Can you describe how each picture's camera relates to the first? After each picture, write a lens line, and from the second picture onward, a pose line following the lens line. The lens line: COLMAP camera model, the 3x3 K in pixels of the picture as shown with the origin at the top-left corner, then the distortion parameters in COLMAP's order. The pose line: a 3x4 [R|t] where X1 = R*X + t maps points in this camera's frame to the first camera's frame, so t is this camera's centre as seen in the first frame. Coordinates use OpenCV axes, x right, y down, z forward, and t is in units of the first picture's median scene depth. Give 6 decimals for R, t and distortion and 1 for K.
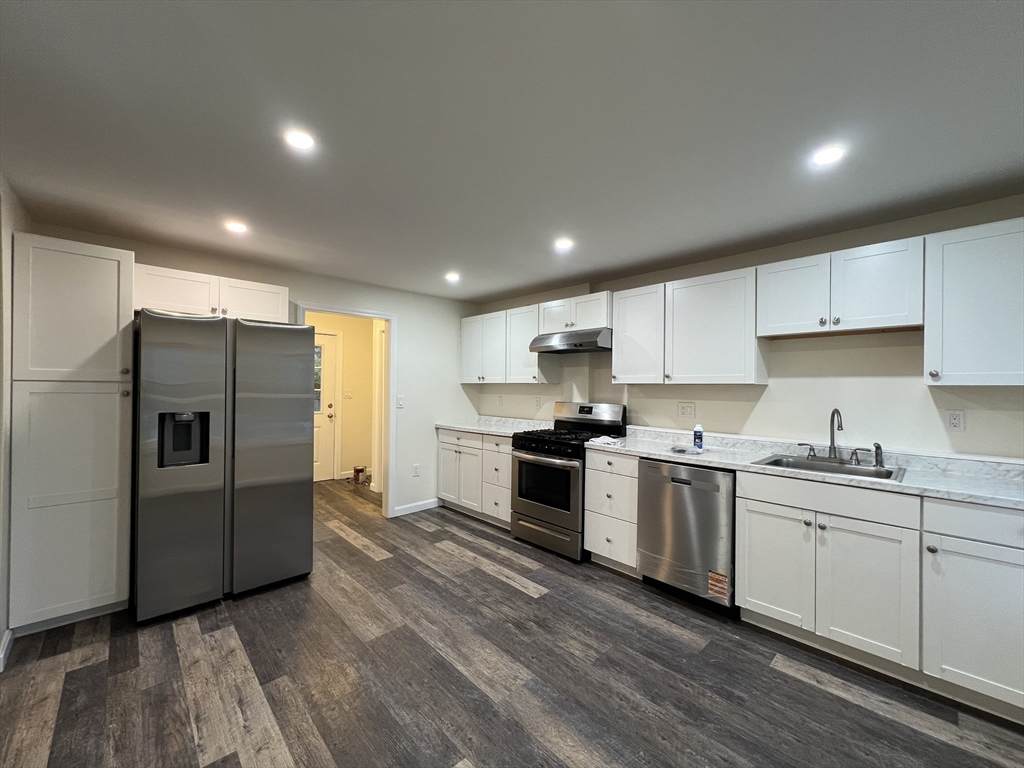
lens RADIAL K [[407.1, 0, 514.0], [0, 407.1, 386.7], [0, 0, 1]] dist [-0.001861, 0.000410]
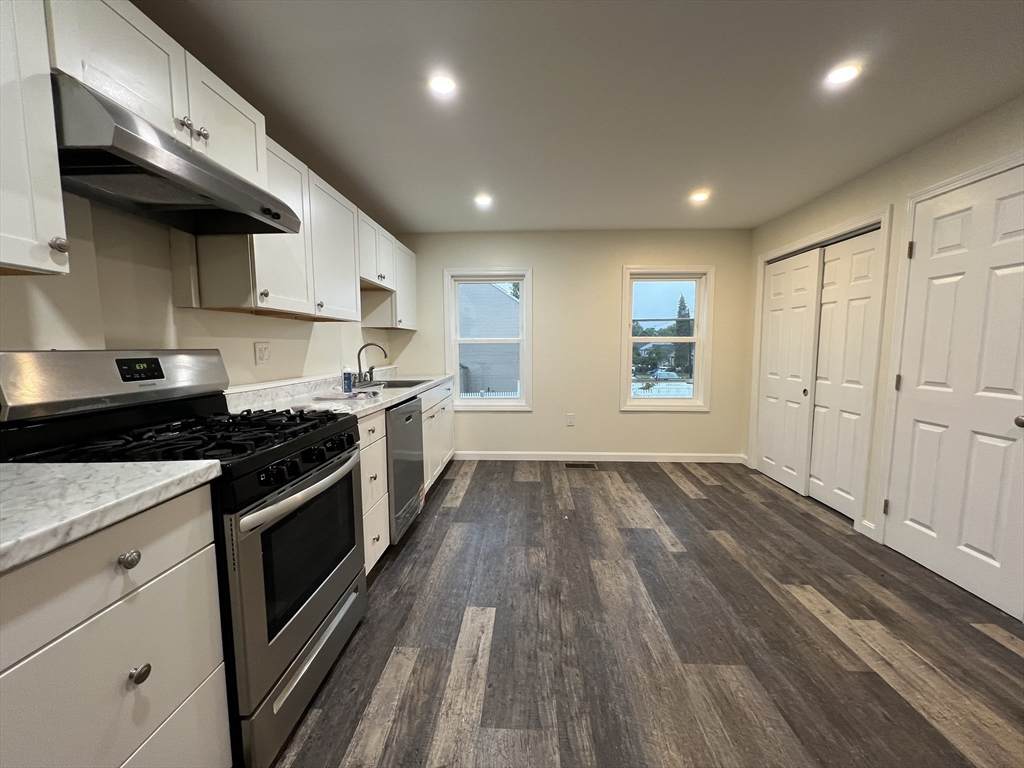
lens RADIAL K [[407.1, 0, 514.0], [0, 407.1, 386.7], [0, 0, 1]] dist [-0.001861, 0.000410]
pose [[-0.693956, -0.081704, 0.715366, -0.427925], [-0.007395, 0.994297, 0.106388, 0.042896], [-0.719979, 0.068538, -0.690603, 1.353496]]
